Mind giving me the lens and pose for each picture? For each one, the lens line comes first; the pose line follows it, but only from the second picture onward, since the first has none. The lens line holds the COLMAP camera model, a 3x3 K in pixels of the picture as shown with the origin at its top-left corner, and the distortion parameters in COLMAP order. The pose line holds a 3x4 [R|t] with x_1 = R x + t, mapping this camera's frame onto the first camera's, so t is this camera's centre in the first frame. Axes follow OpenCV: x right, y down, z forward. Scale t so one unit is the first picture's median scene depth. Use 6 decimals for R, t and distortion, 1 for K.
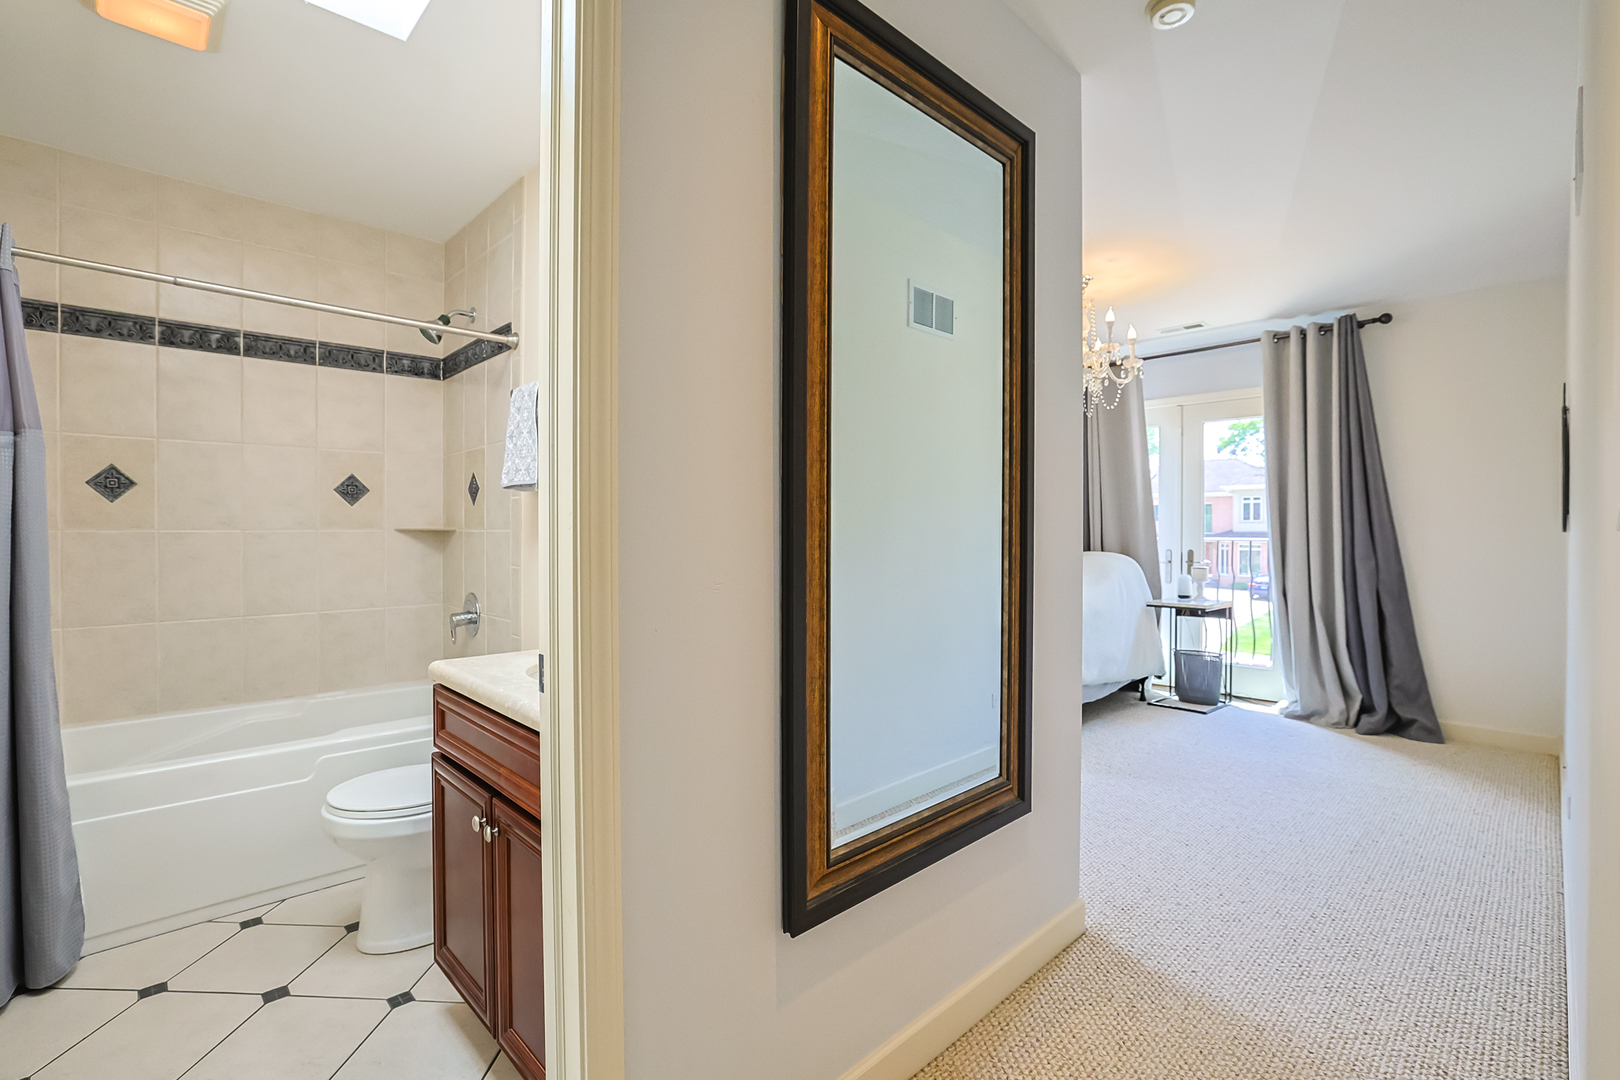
lens RADIAL K [[728.5, 0, 801.9], [0, 728.5, 522.6], [0, 0, 1]] dist [-0.039166, 0.013811]
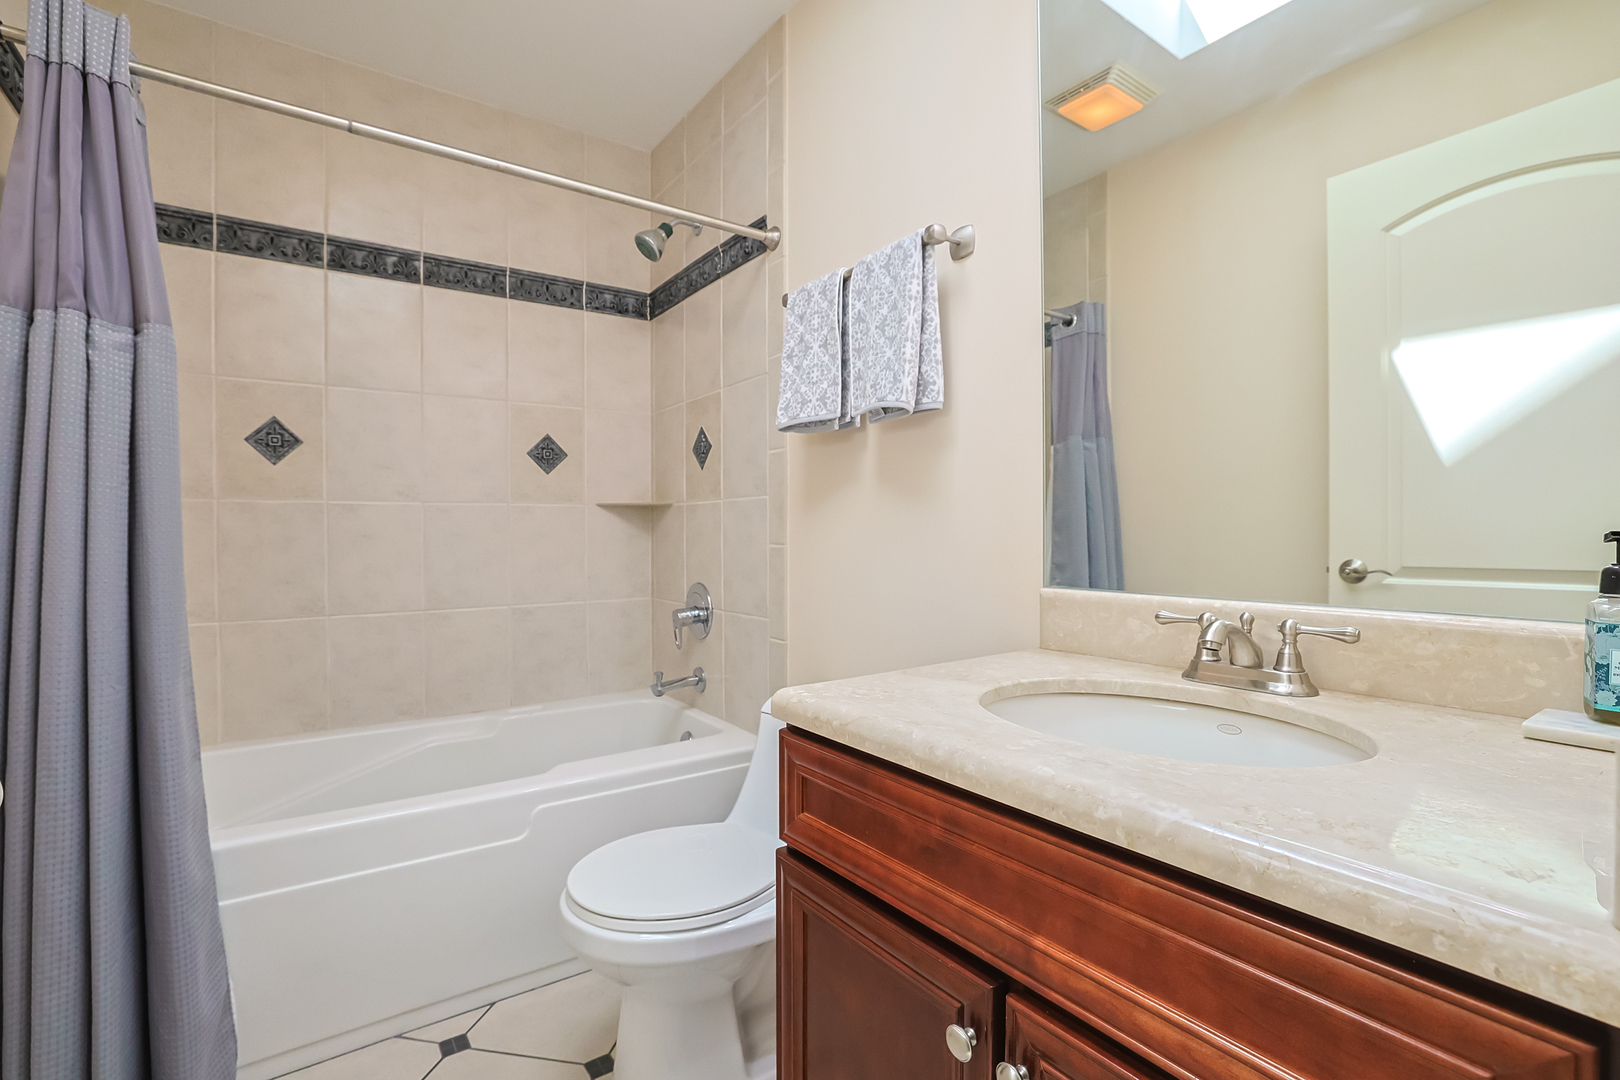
lens RADIAL K [[696.0, 0, 806.9], [0, 696.0, 533.3], [0, 0, 1]] dist [-0.044931, 0.015874]
pose [[0.992639, -0.002117, -0.121089, -0.273306], [0.002738, 0.999984, 0.004957, 0.044090], [0.121077, -0.005252, 0.992629, 0.300148]]
